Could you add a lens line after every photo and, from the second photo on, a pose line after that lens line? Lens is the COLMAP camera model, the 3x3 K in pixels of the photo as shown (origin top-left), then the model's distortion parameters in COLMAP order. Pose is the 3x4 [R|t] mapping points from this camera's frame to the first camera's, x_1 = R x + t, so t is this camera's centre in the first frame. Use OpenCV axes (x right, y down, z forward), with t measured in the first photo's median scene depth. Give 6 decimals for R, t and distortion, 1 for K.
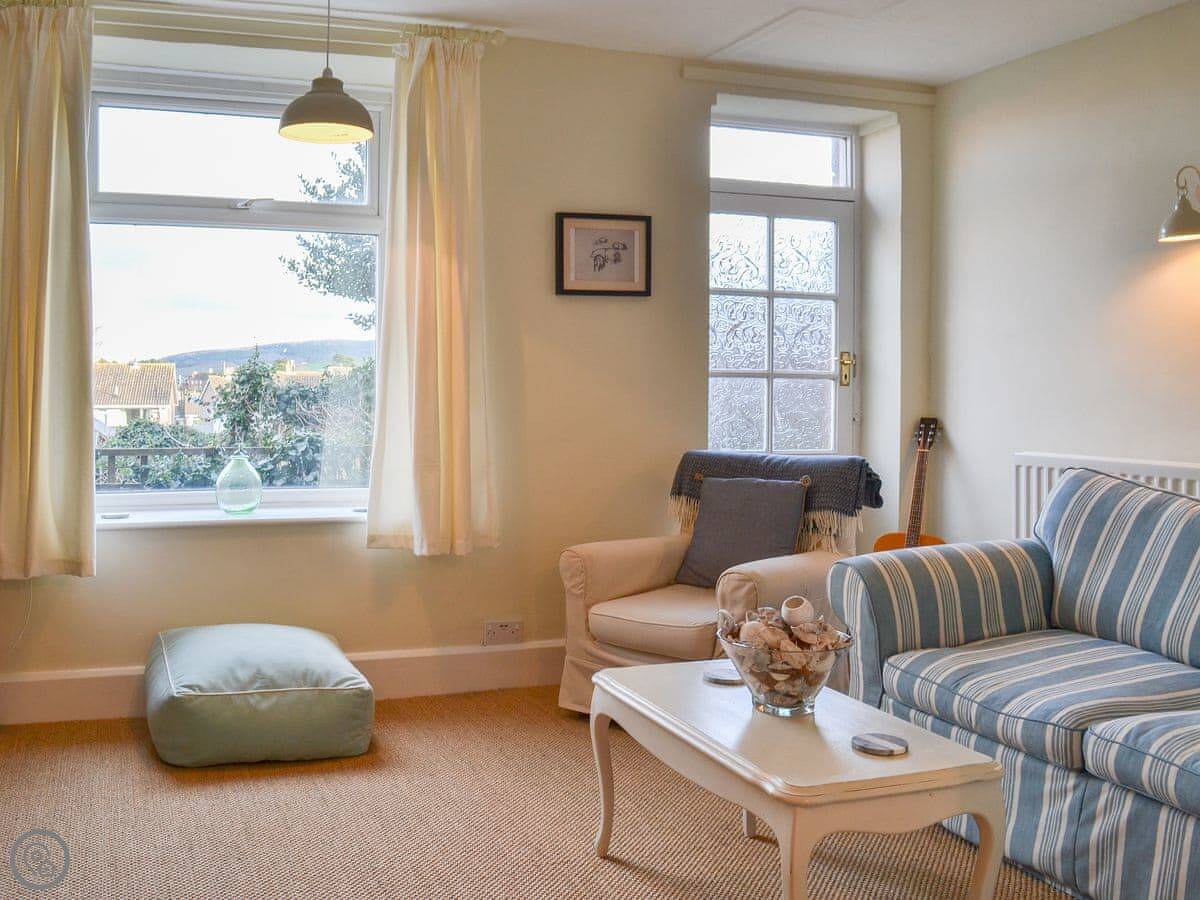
lens RADIAL K [[1291.5, 0, 600.0], [0, 1291.5, 450.0], [0, 0, 1]] dist [-0.120567, 0.052201]
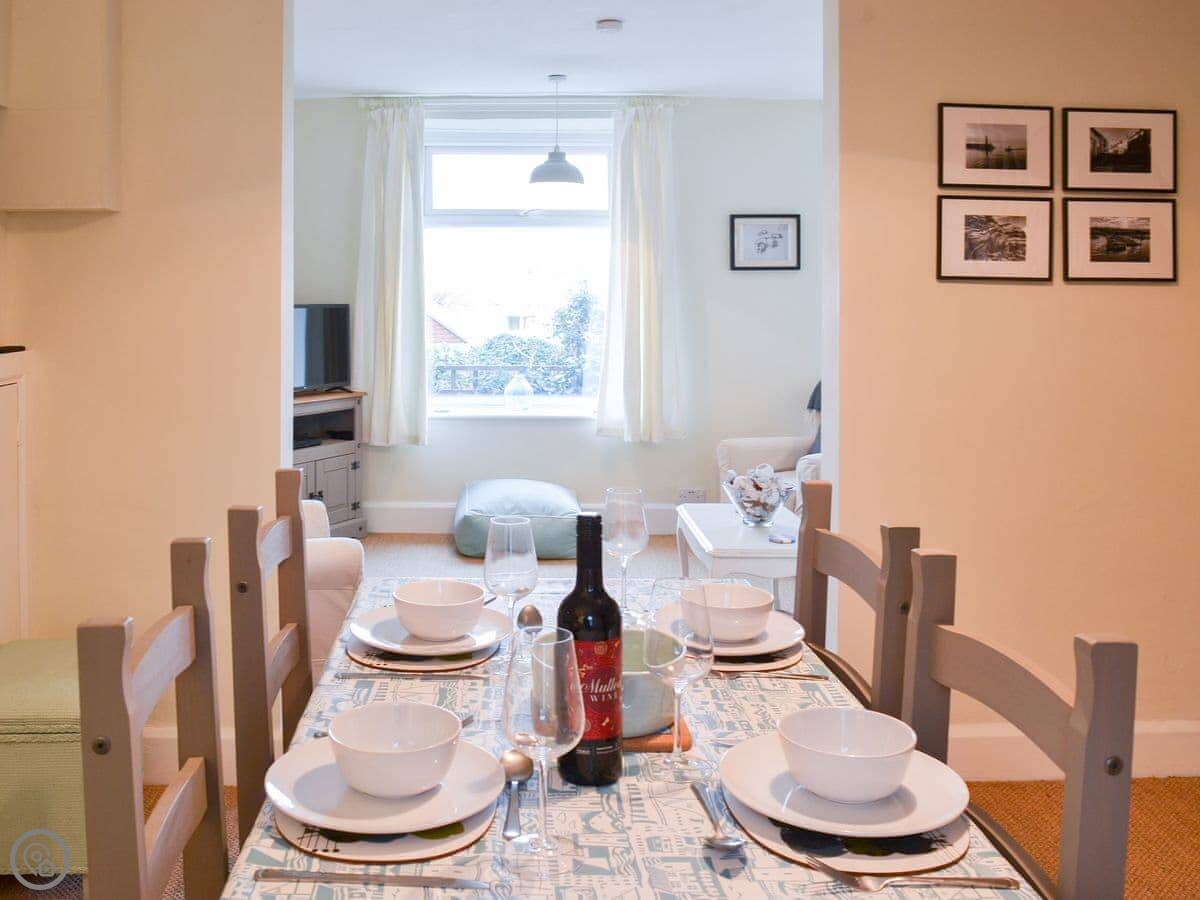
lens RADIAL K [[1191.5, 0, 600.0], [0, 1191.5, 450.0], [0, 0, 1]] dist [0.000610, 0.000631]
pose [[0.963071, 0.042275, -0.265910, 0.219657], [-0.022717, 0.996834, 0.076202, -0.018229], [0.268289, -0.067347, 0.960981, -0.413518]]
